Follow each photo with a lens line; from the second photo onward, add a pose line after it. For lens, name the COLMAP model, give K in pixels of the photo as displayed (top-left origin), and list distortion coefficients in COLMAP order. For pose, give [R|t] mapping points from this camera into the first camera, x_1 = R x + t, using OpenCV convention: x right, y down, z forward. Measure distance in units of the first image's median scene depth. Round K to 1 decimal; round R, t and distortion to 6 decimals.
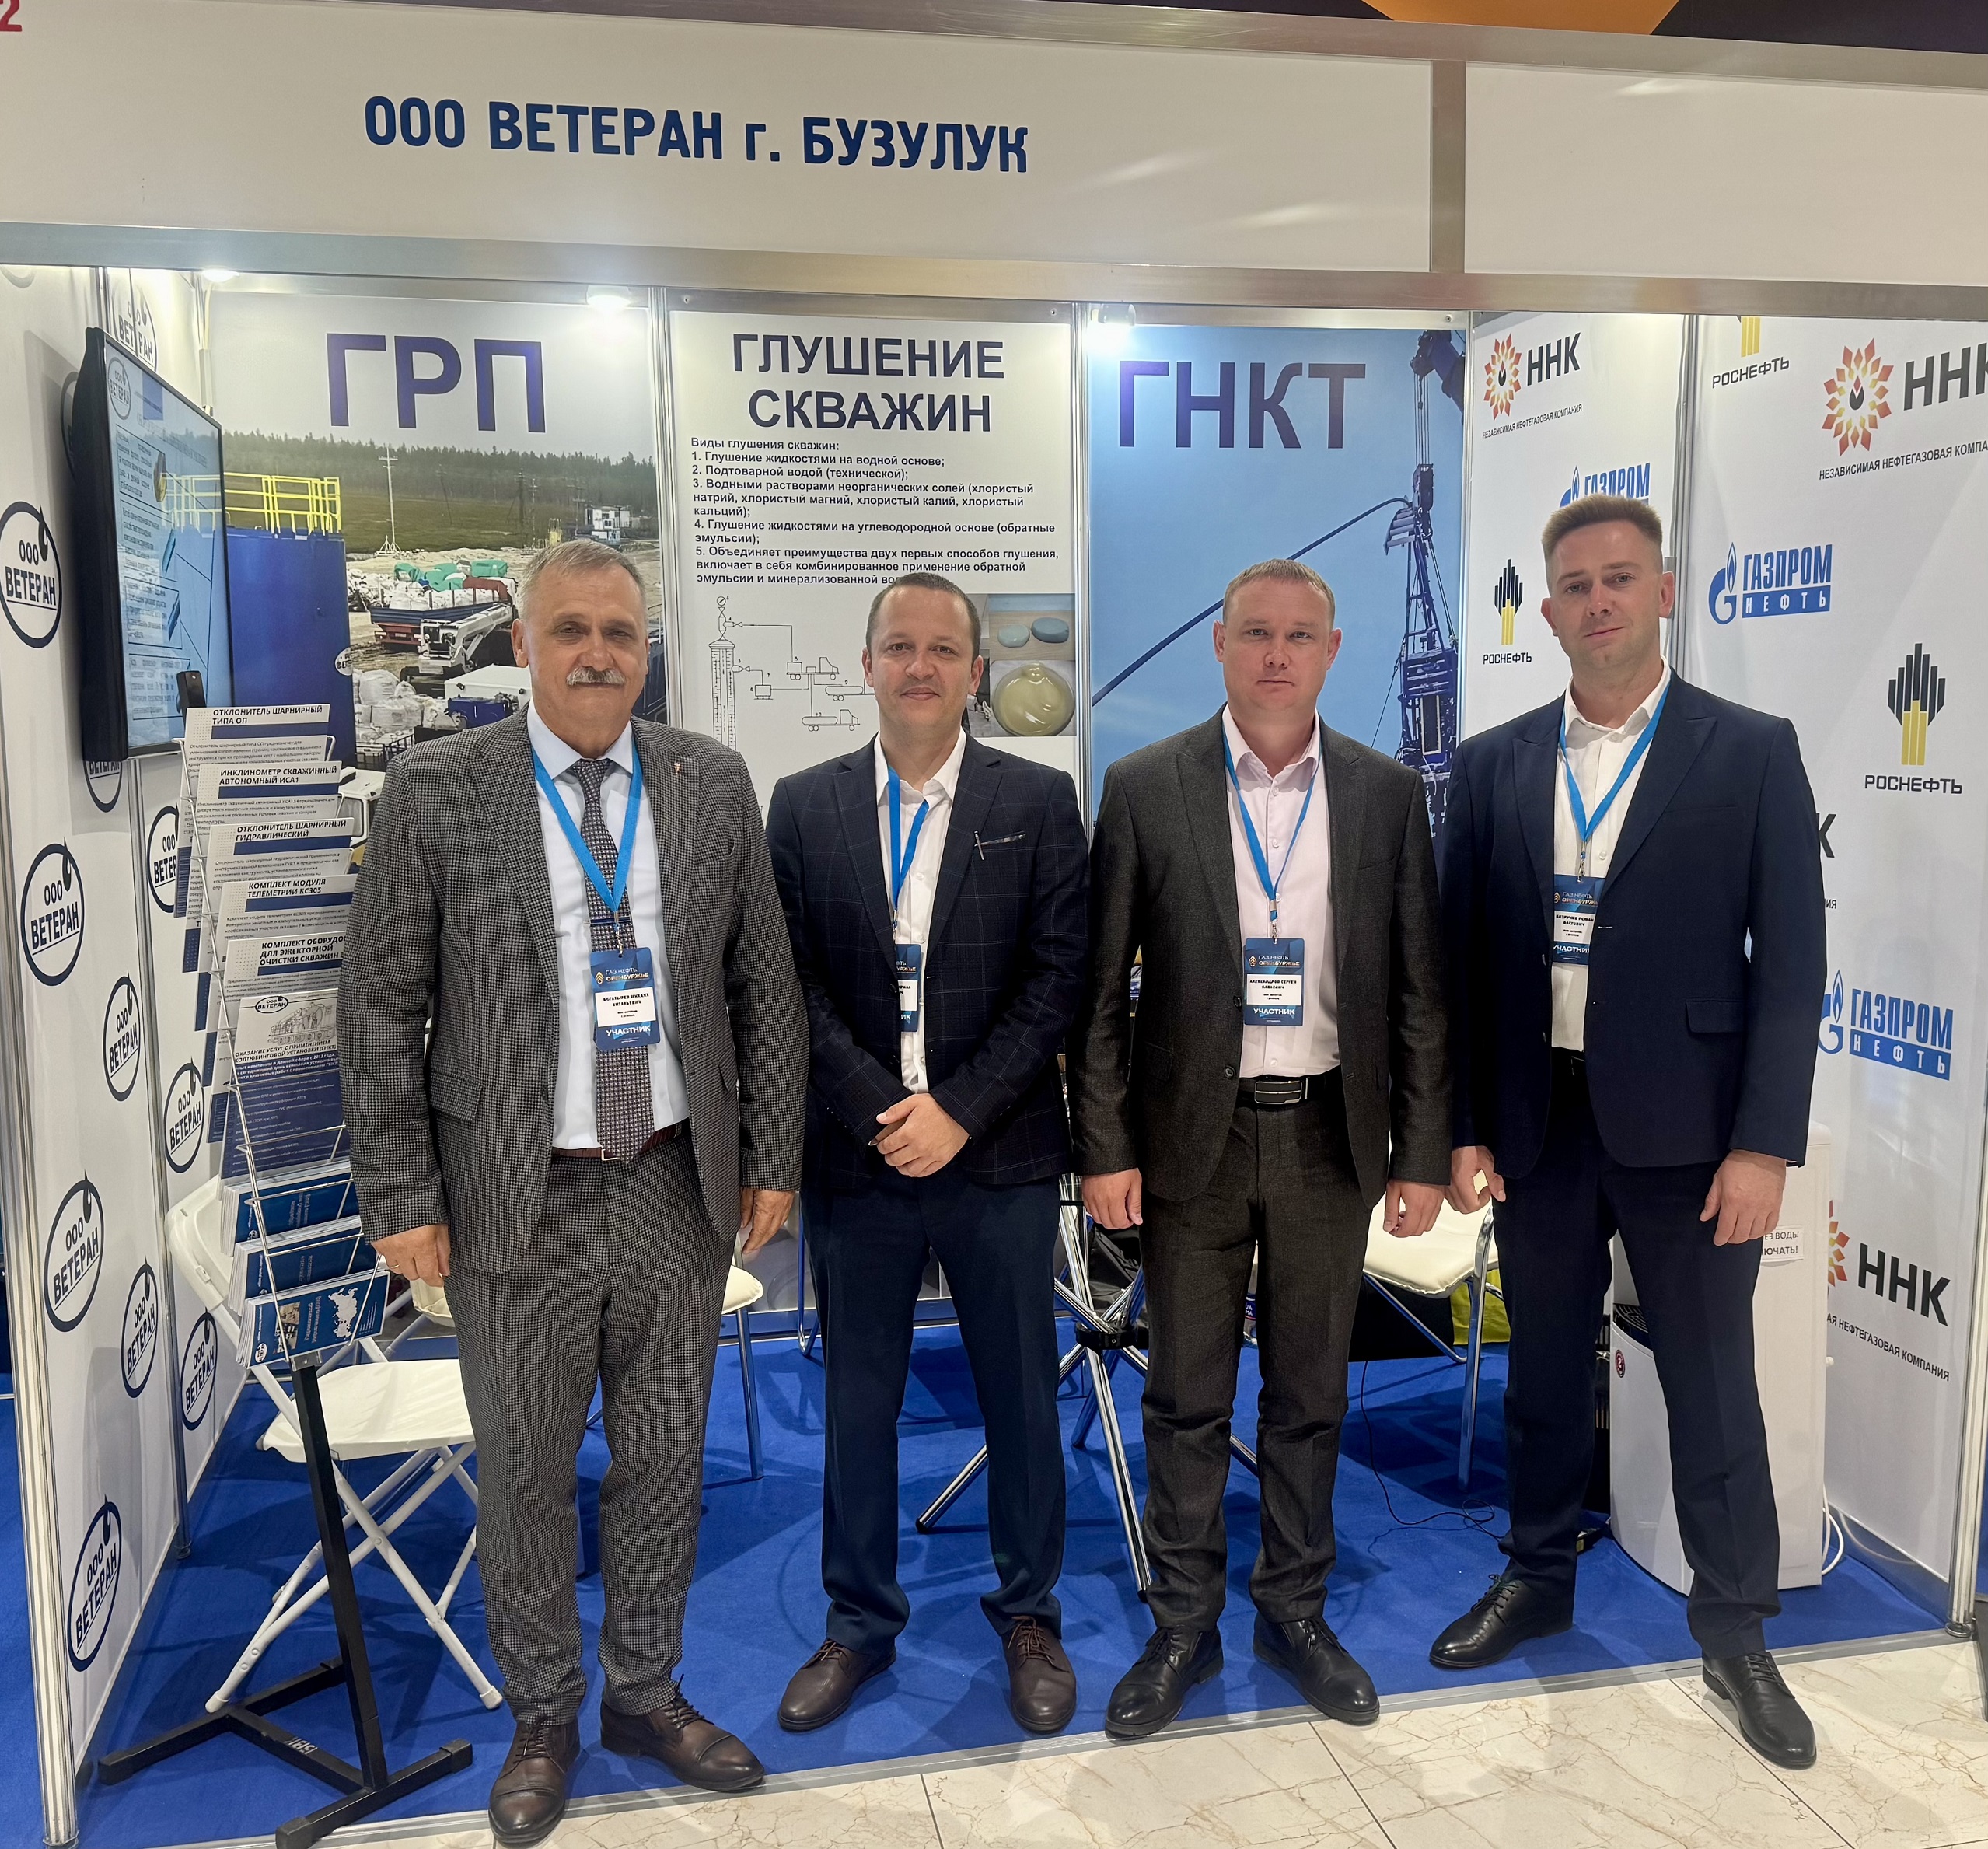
lens RADIAL K [[1835.0, 0, 1002.4], [0, 1835.0, 963.2], [0, 0, 1]] dist [0.054265, -0.105343]
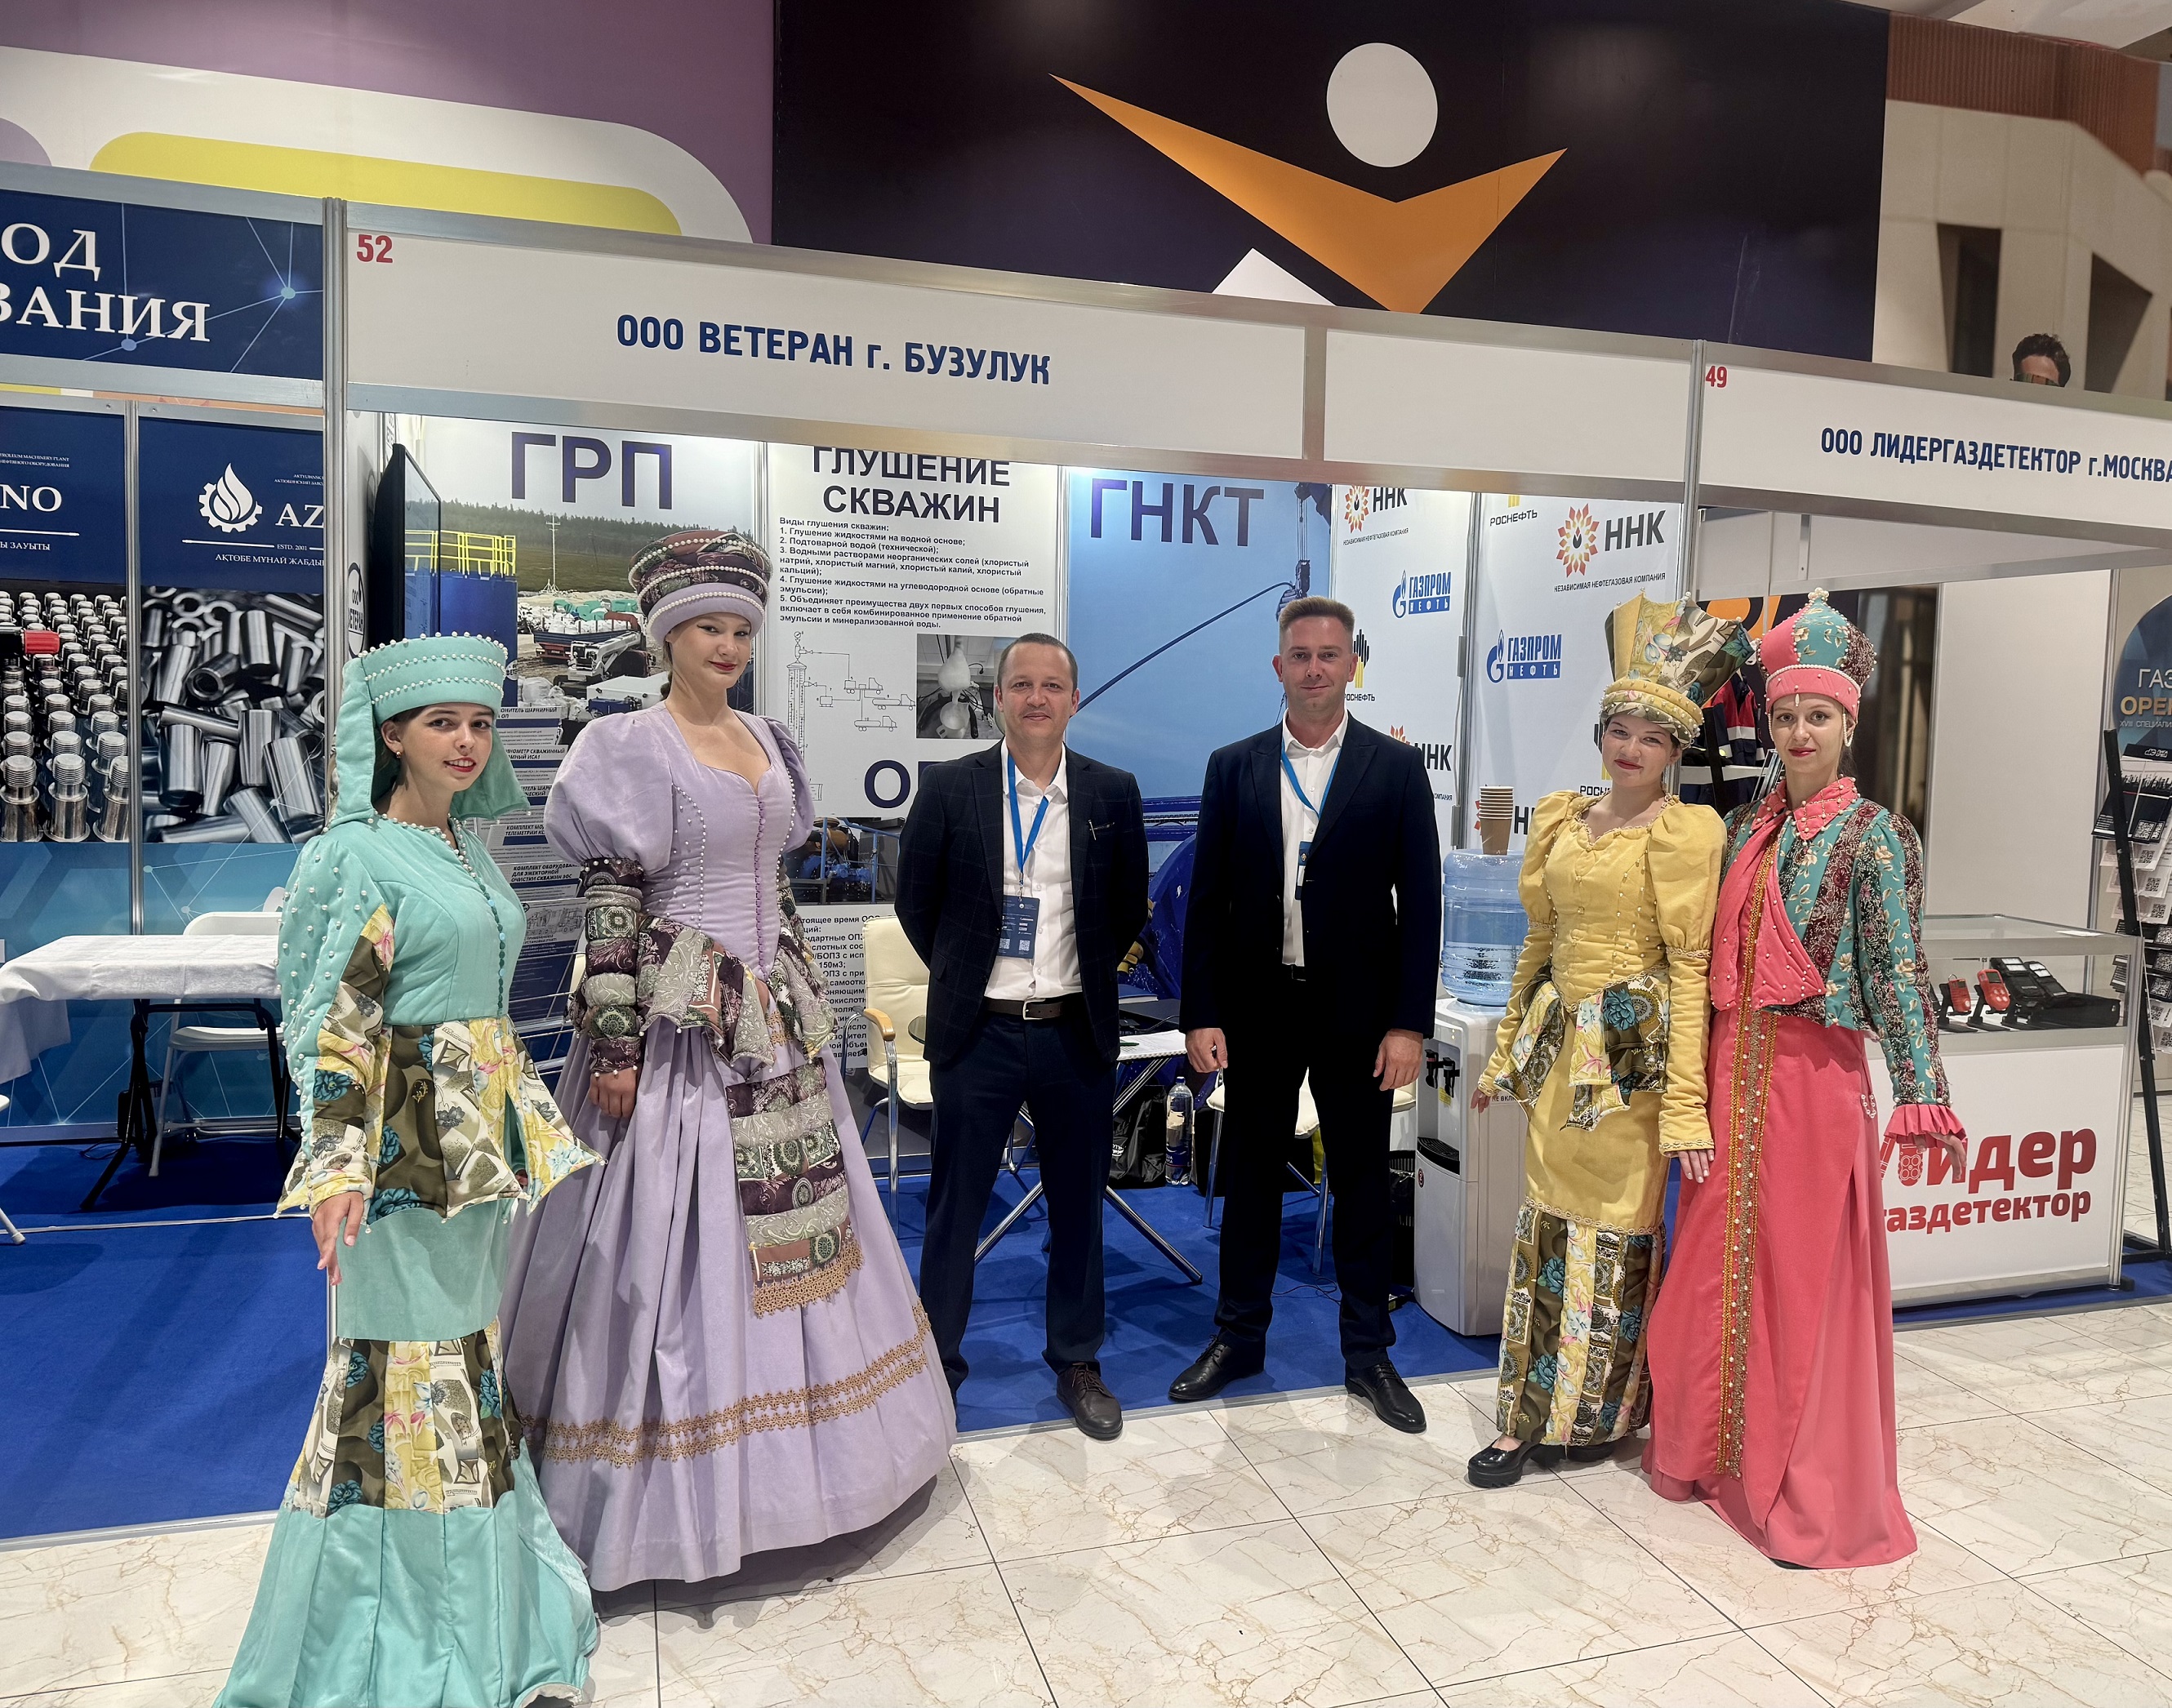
lens RADIAL K [[1626.2, 0, 1088.0], [0, 1626.2, 862.3], [0, 0, 1]] dist [-0.070235, 0.003216]
pose [[0.995959, 0.026033, 0.085957, -0.040395], [-0.022068, 0.998662, -0.046764, 0.026020], [-0.087059, 0.044678, 0.995201, -0.230635]]
